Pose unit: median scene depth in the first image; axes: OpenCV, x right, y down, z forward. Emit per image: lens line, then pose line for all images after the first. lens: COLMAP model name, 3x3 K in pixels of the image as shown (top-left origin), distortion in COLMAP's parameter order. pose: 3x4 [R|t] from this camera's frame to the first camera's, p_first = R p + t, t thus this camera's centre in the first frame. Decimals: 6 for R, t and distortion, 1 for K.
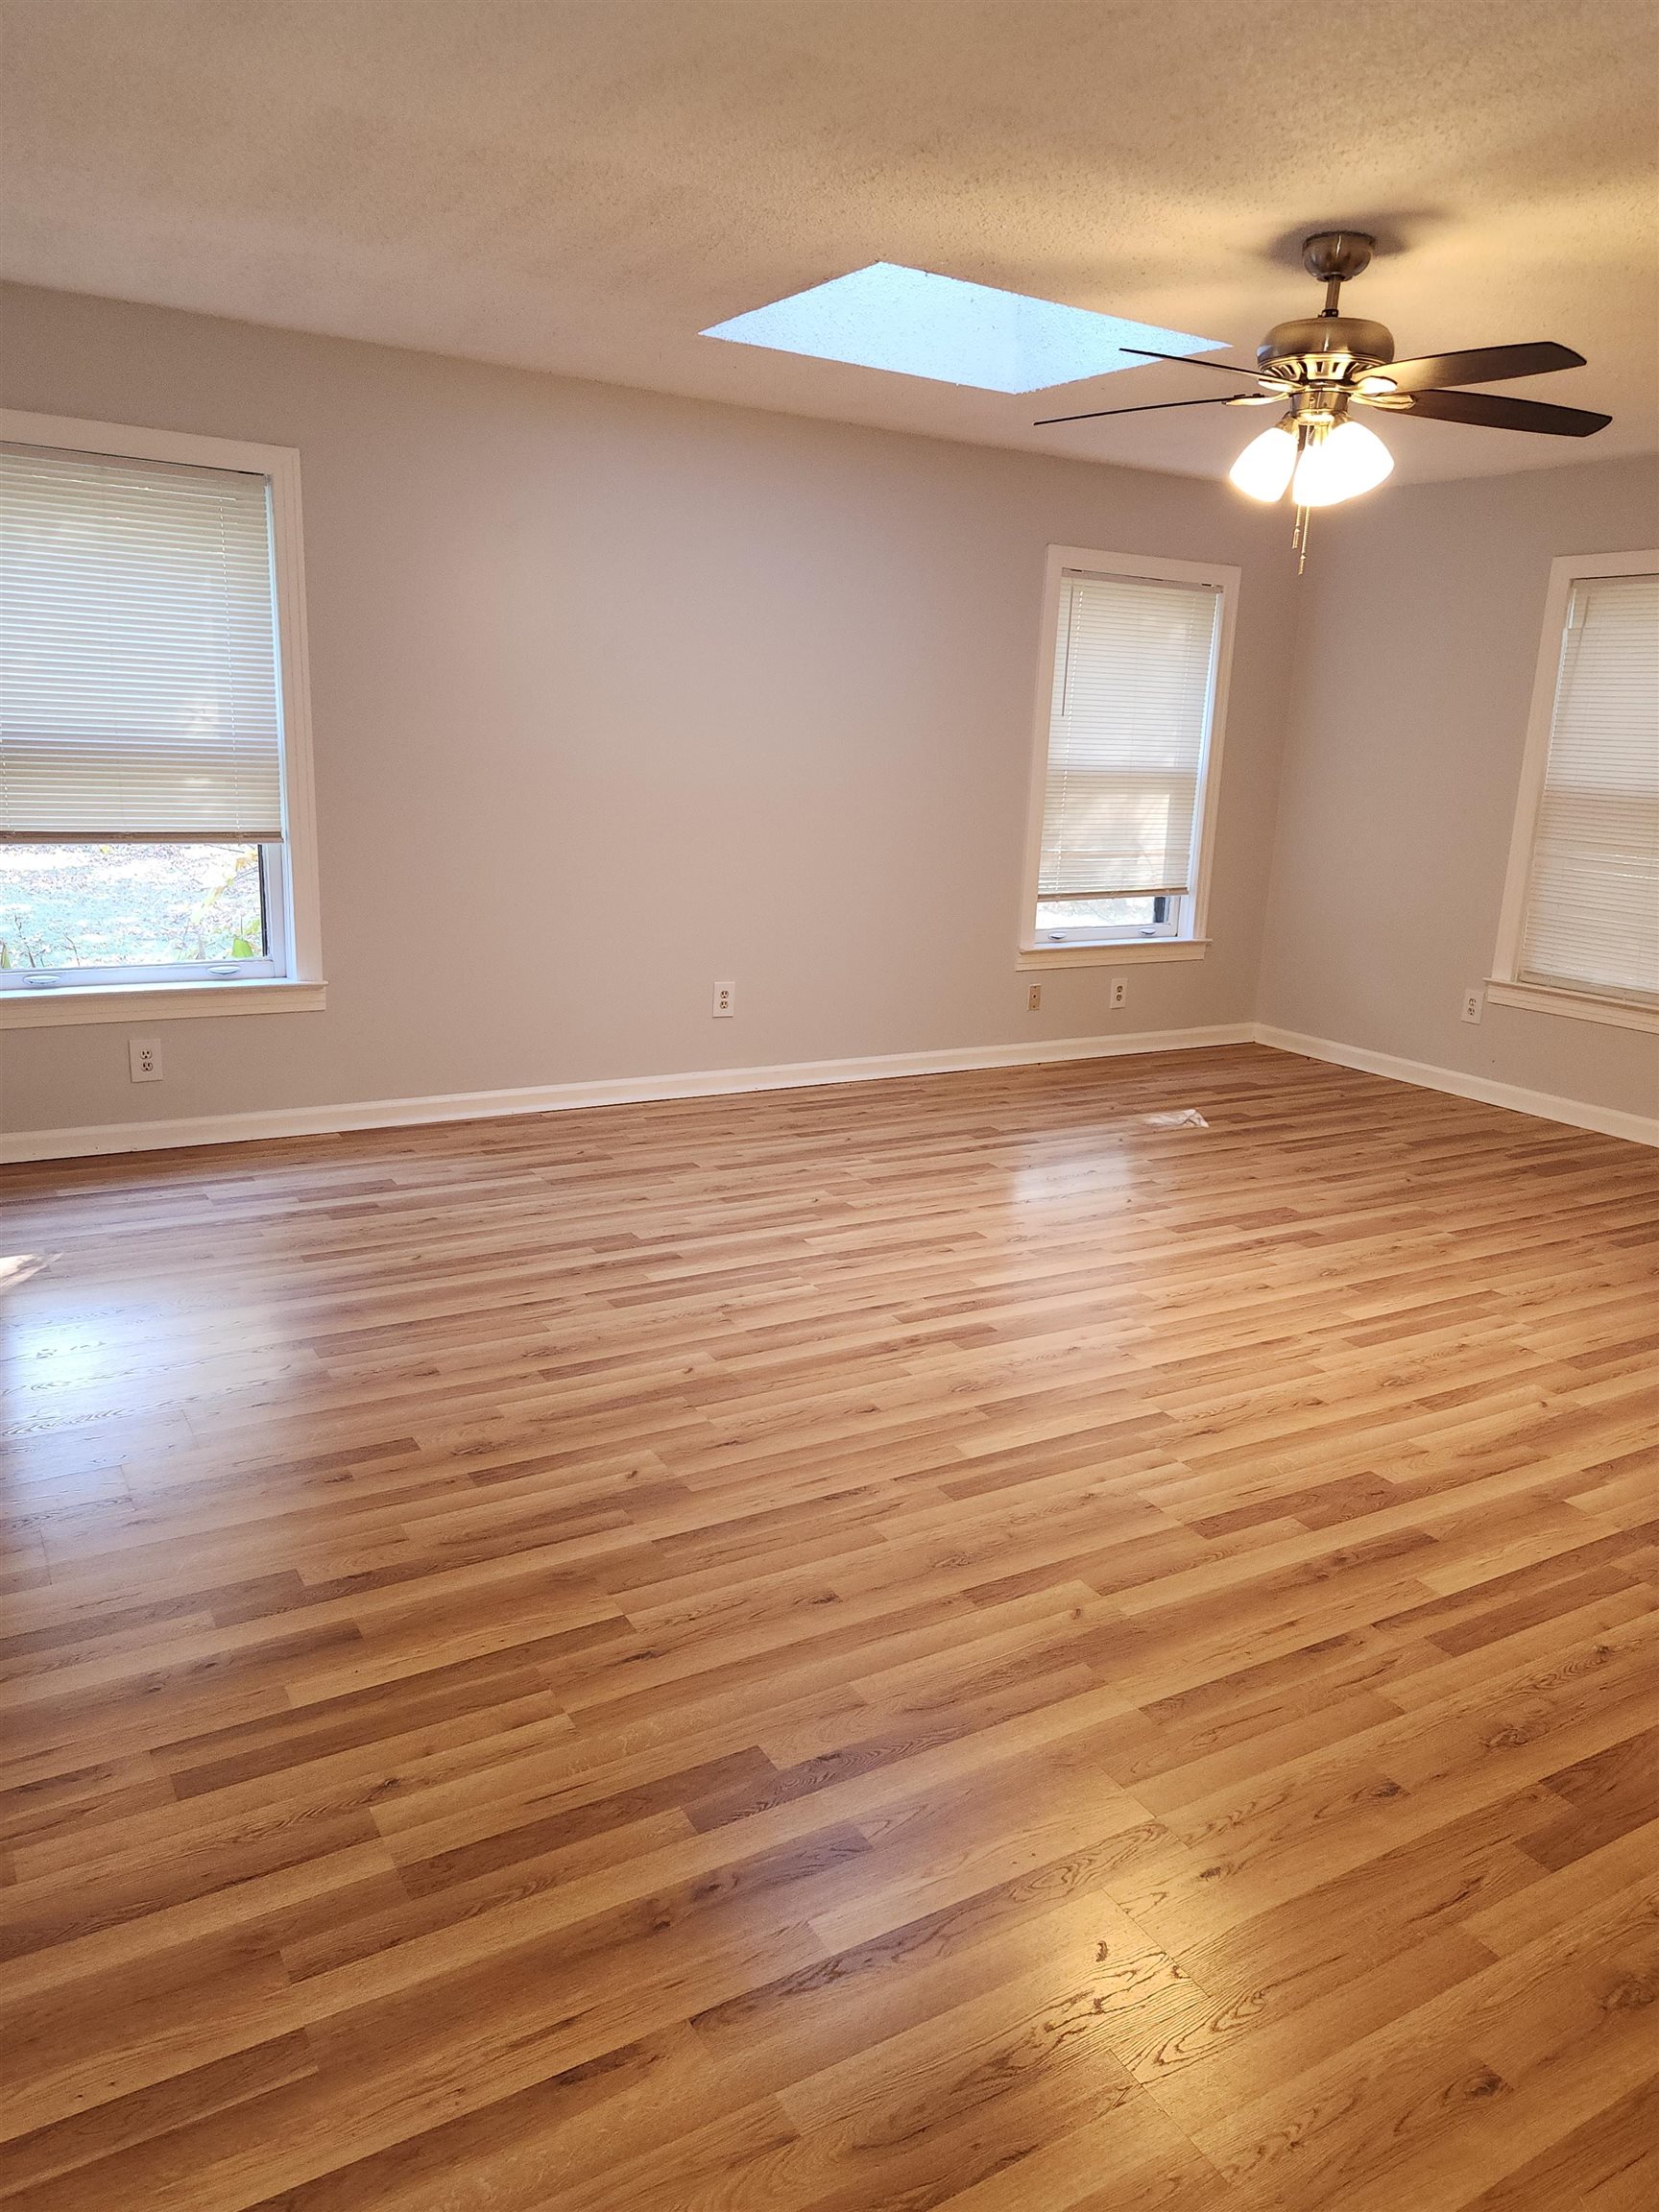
lens RADIAL K [[1551.8, 0, 839.9], [0, 1551.8, 1096.2], [0, 0, 1]] dist [0.083362, -0.082169]
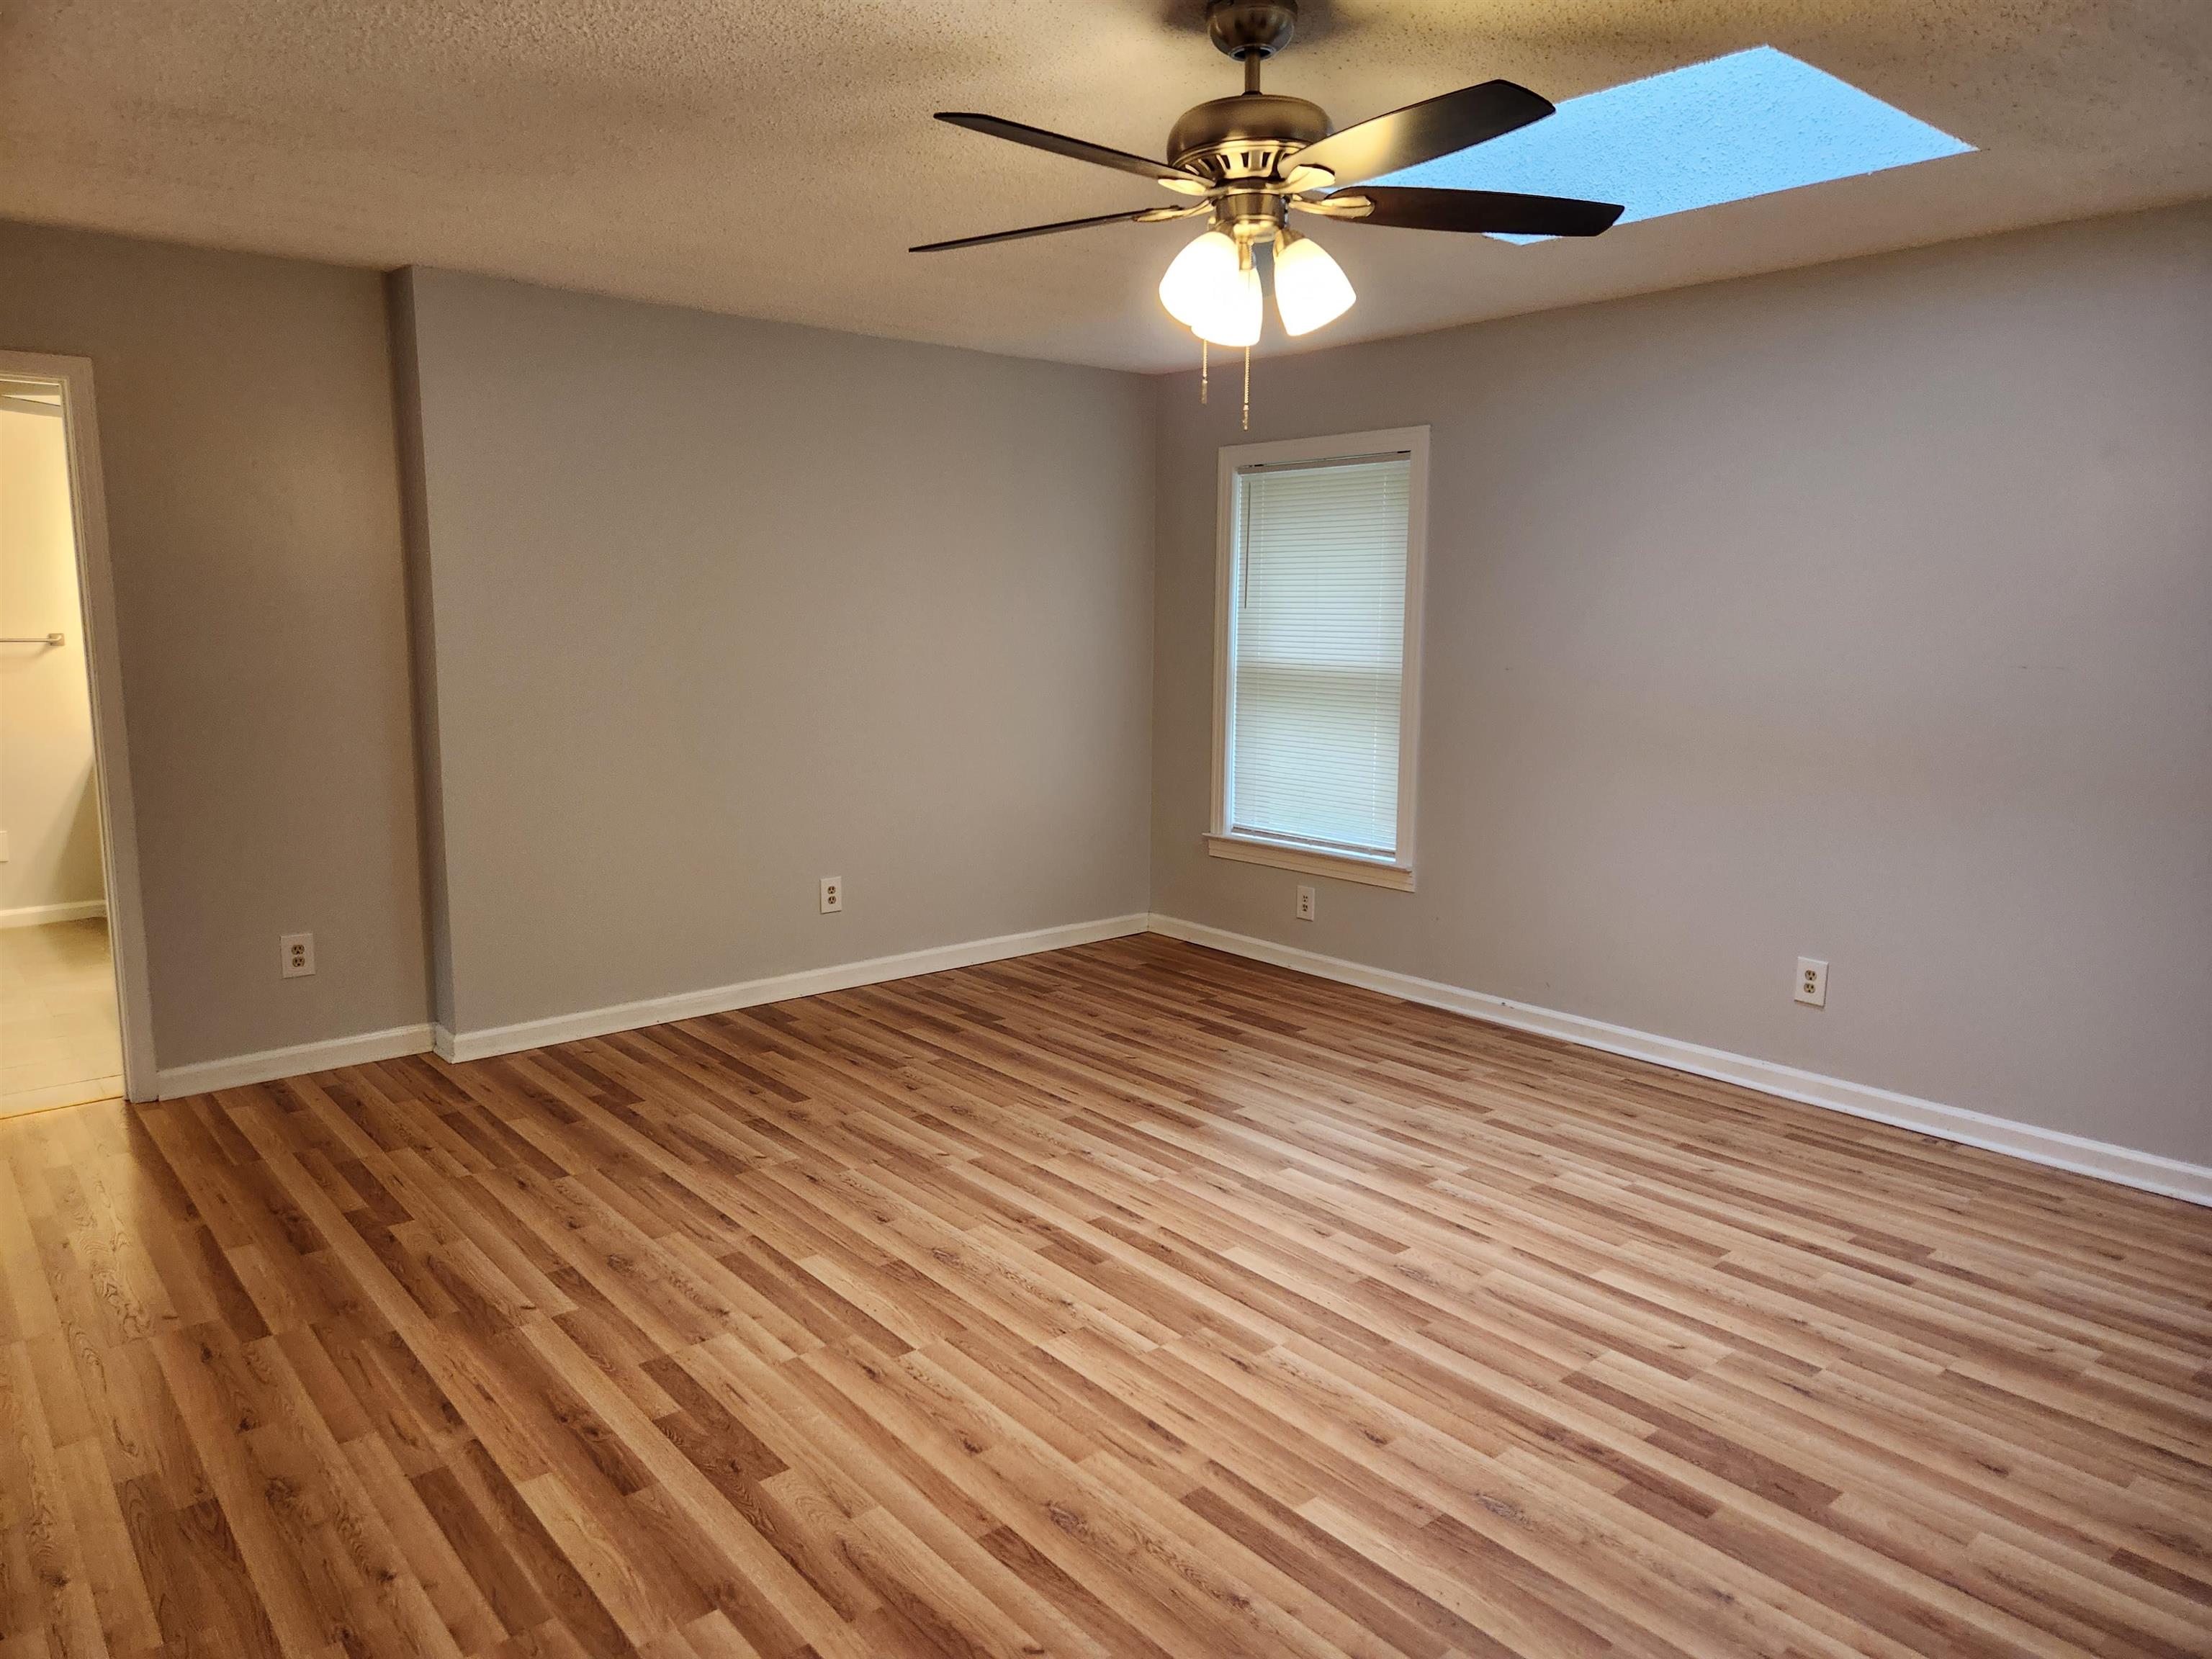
lens RADIAL K [[1495.9, 0, 1112.7], [0, 1495.9, 806.5], [0, 0, 1]] dist [0.082317, -0.069316]
pose [[0.150283, 0.089684, -0.984567, 0.831735], [-0.235016, 0.970571, 0.052536, -0.141598], [0.960303, 0.223494, 0.166937, 0.691094]]
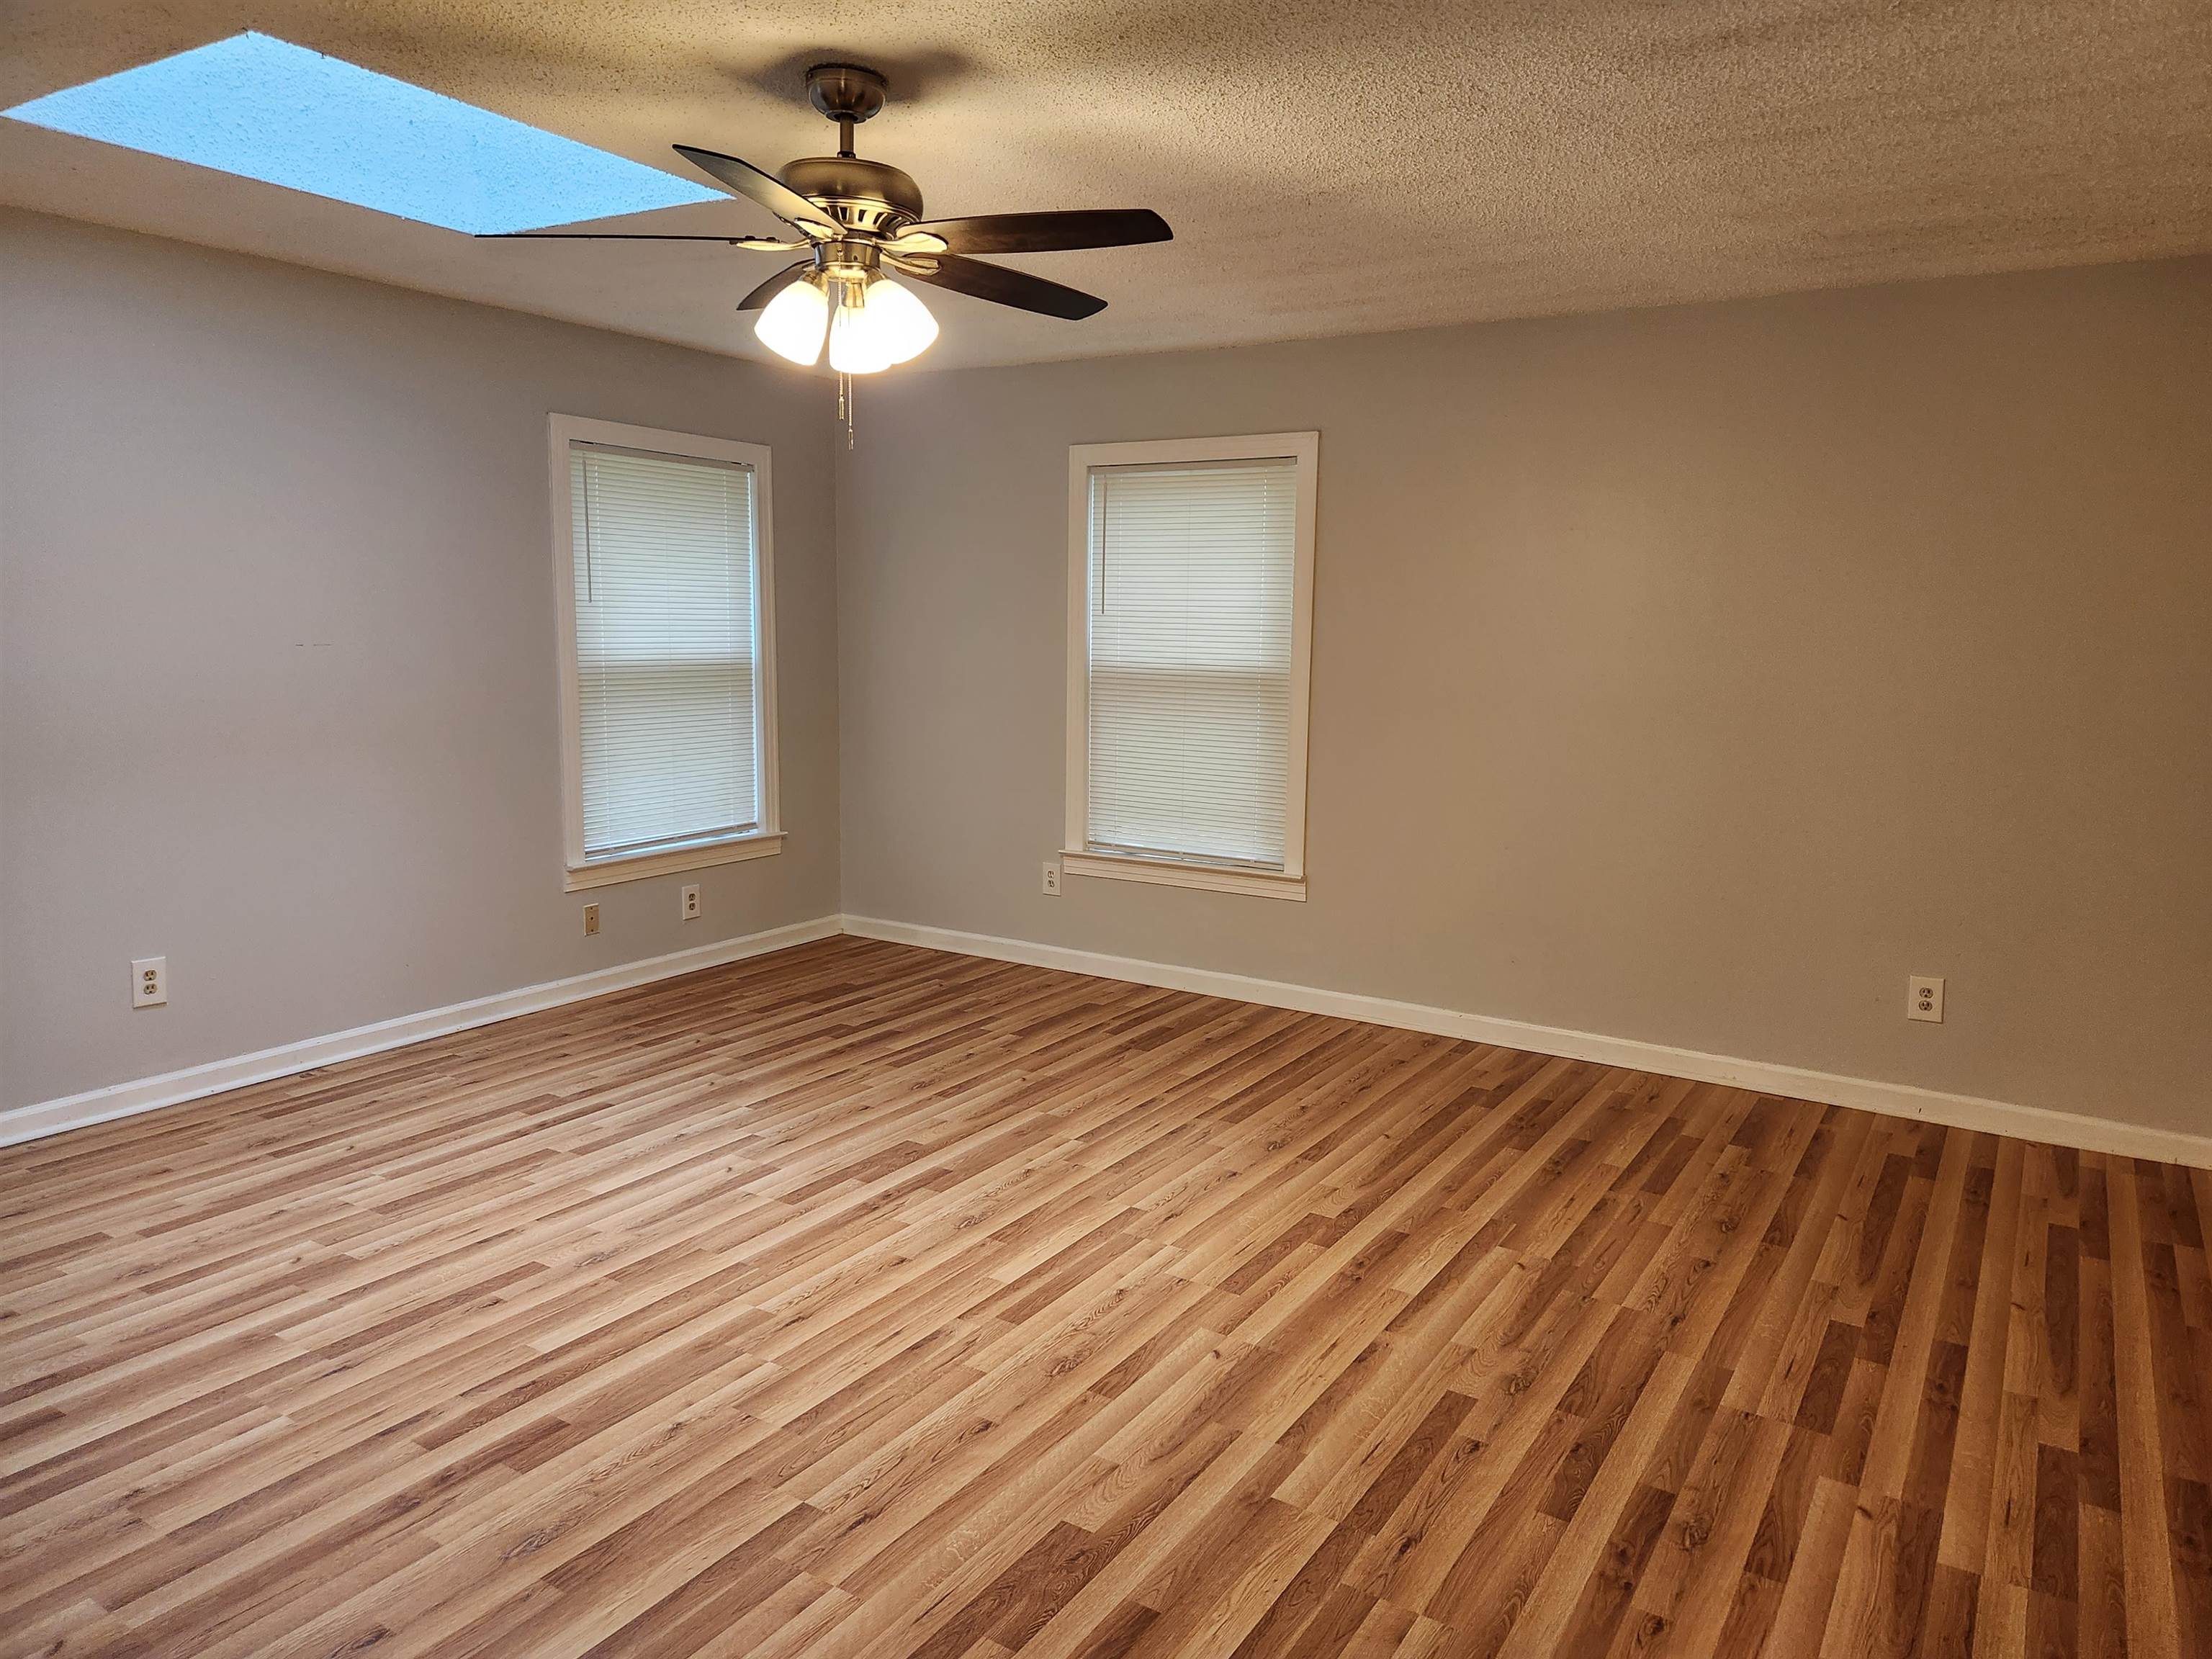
lens RADIAL K [[1495.9, 0, 1112.7], [0, 1495.9, 806.5], [0, 0, 1]] dist [0.082317, -0.069316]
pose [[0.895570, -0.086153, 0.436501, 0.035666], [0.126573, 0.989870, -0.064318, -0.053644], [-0.426538, 0.112851, 0.897402, 0.175357]]
